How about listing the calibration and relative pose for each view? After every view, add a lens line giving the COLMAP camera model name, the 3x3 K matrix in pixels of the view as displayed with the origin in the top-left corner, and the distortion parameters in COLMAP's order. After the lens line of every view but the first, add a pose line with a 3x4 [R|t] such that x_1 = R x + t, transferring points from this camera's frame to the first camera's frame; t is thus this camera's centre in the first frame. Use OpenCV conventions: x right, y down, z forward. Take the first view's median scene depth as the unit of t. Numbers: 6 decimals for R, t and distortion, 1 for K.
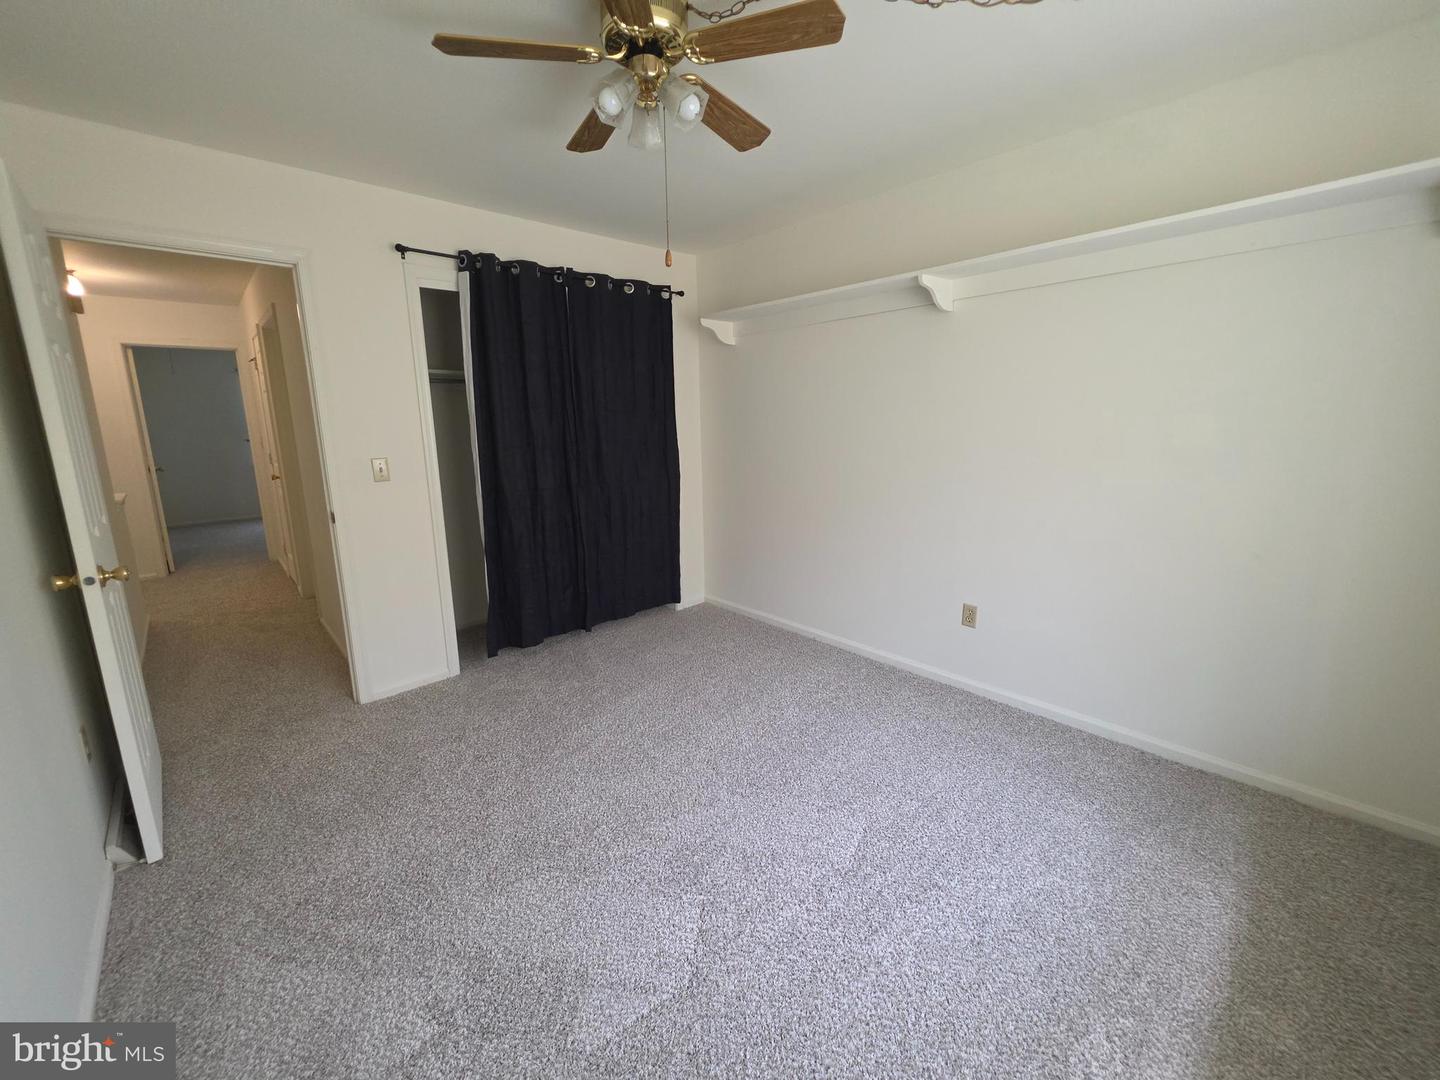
lens RADIAL K [[582.0, 0, 726.1], [0, 582.0, 532.0], [0, 0, 1]] dist [-0.005548, 0.000662]
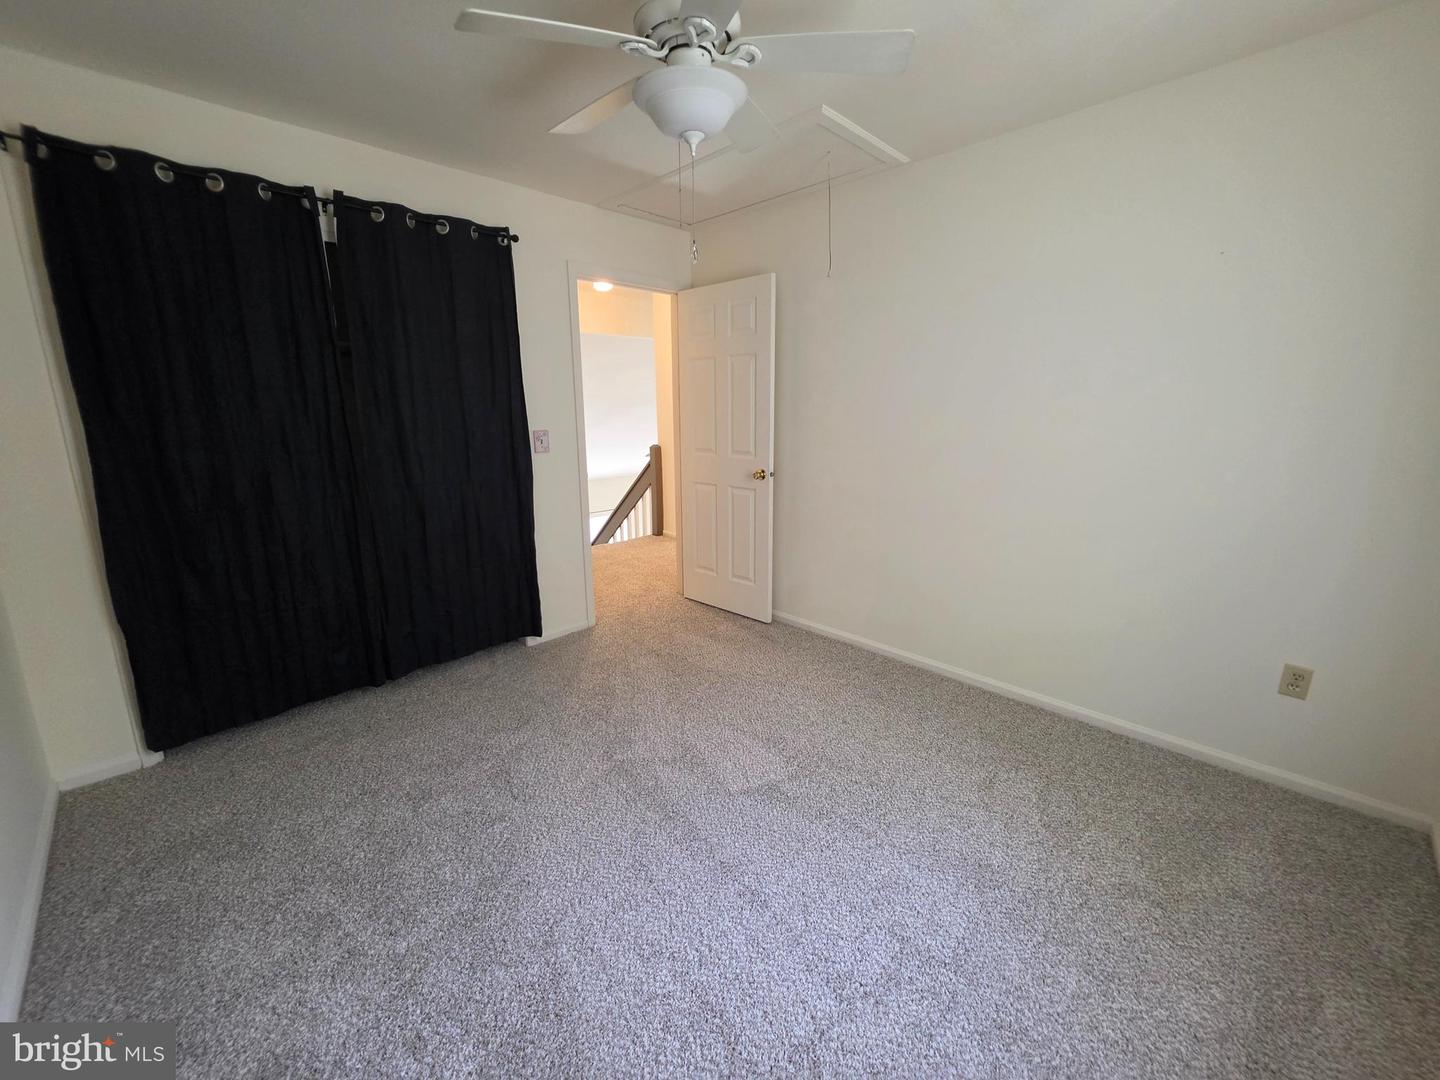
lens RADIAL K [[582.0, 0, 731.9], [0, 582.0, 543.3], [0, 0, 1]] dist [-0.005548, 0.000662]
pose [[0.998325, 0.008484, 0.057228, 0.378405], [-0.011546, 0.998507, 0.053388, -0.137077], [-0.056690, -0.053960, 0.996933, 0.497568]]
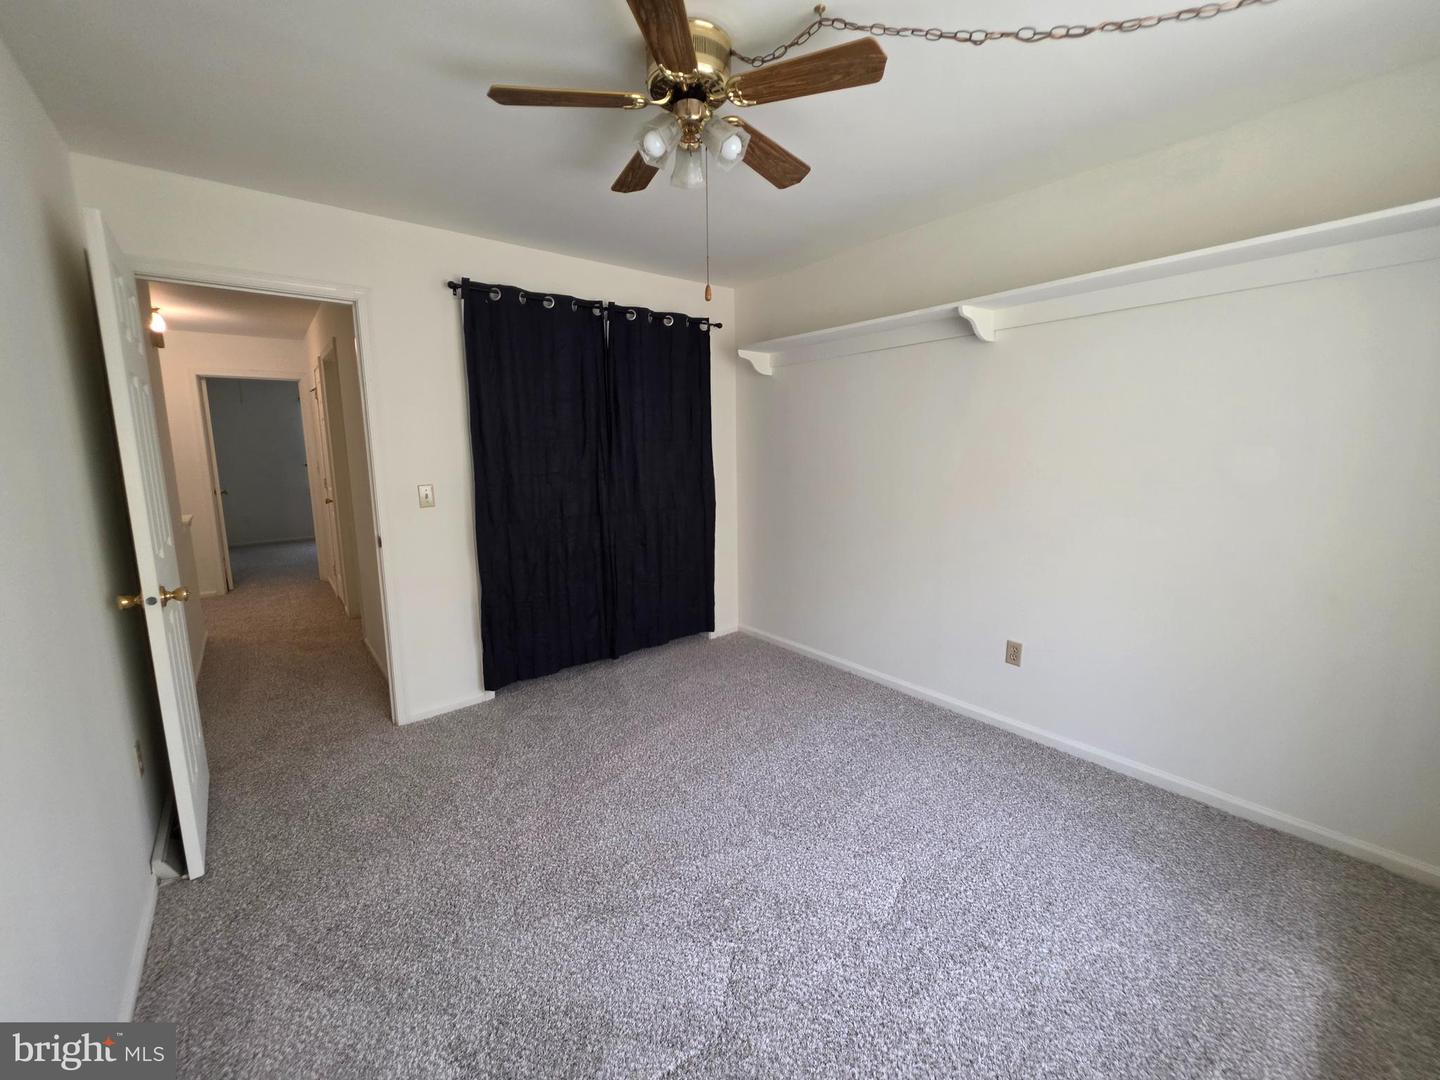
lens RADIAL K [[582.0, 0, 727.0], [0, 582.0, 533.2], [0, 0, 1]] dist [-0.005548, 0.000662]
pose [[0.998272, 0.012130, -0.057489, -0.002677], [-0.014725, 0.998882, -0.044924, -0.006056], [0.056880, 0.045693, 0.997335, 0.008432]]
